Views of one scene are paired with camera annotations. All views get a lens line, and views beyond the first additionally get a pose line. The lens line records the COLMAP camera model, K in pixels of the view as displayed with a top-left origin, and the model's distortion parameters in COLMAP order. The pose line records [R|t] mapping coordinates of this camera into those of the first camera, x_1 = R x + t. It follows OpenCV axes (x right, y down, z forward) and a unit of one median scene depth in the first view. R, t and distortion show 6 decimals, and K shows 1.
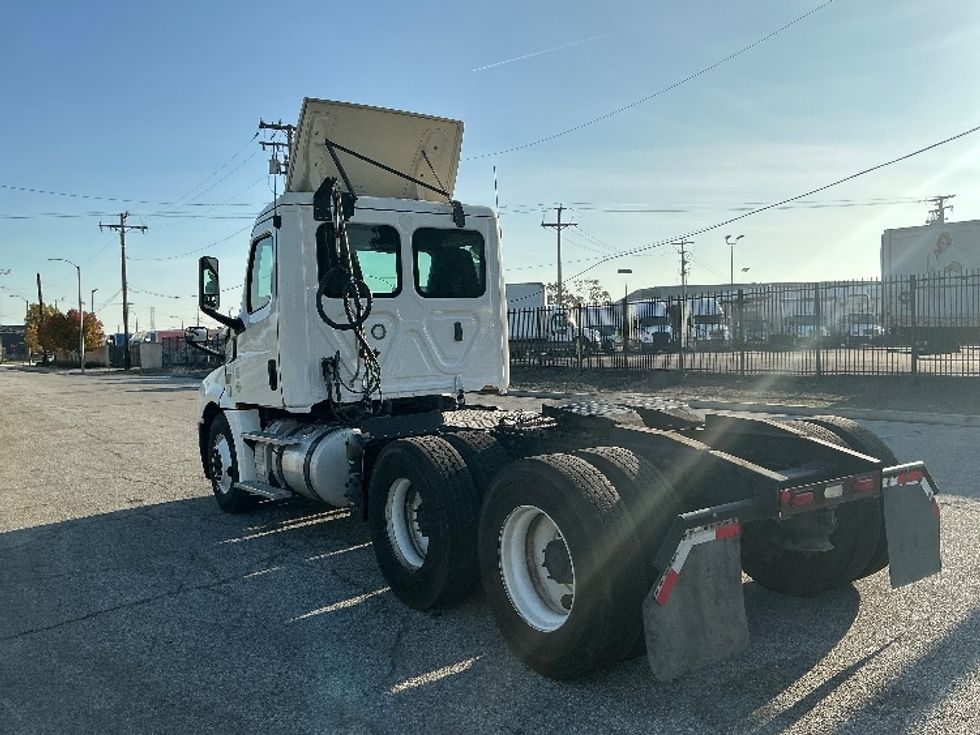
lens RADIAL K [[820.8, 0, 490.0], [0, 820.8, 367.5], [0, 0, 1]] dist [0.036315, -0.000207]
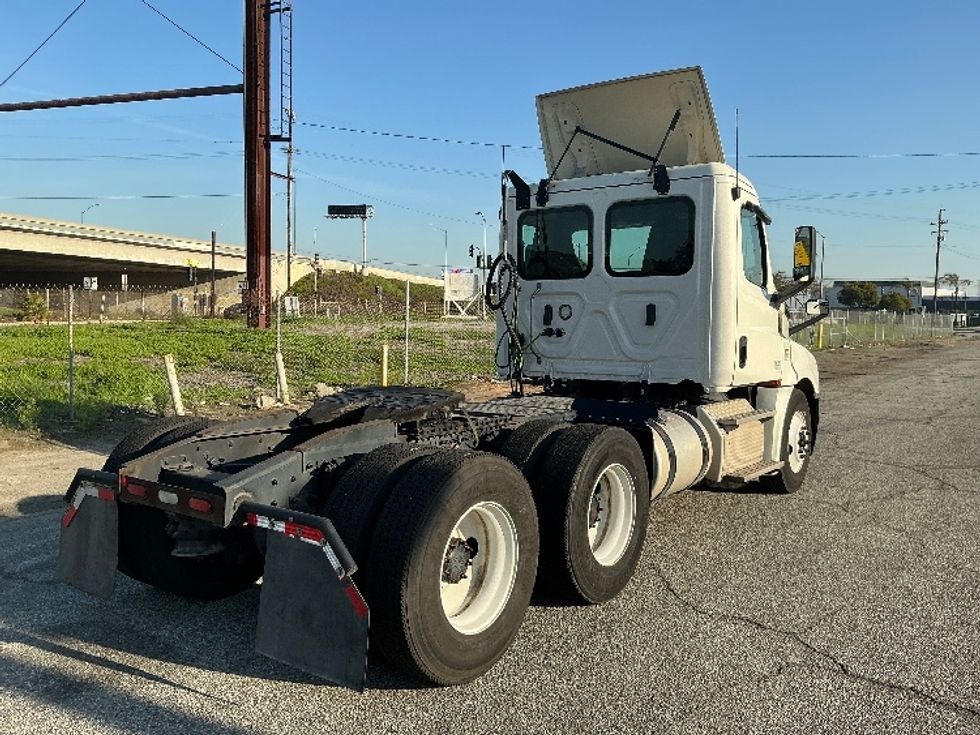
lens RADIAL K [[822.4, 0, 490.0], [0, 822.4, 367.5], [0, 0, 1]] dist [0.006166, -0.004822]
pose [[0.314765, 0.090116, -0.944882, 0.786902], [-0.048819, 0.995702, 0.078700, -0.050350], [0.947913, 0.021356, 0.317812, 0.580438]]
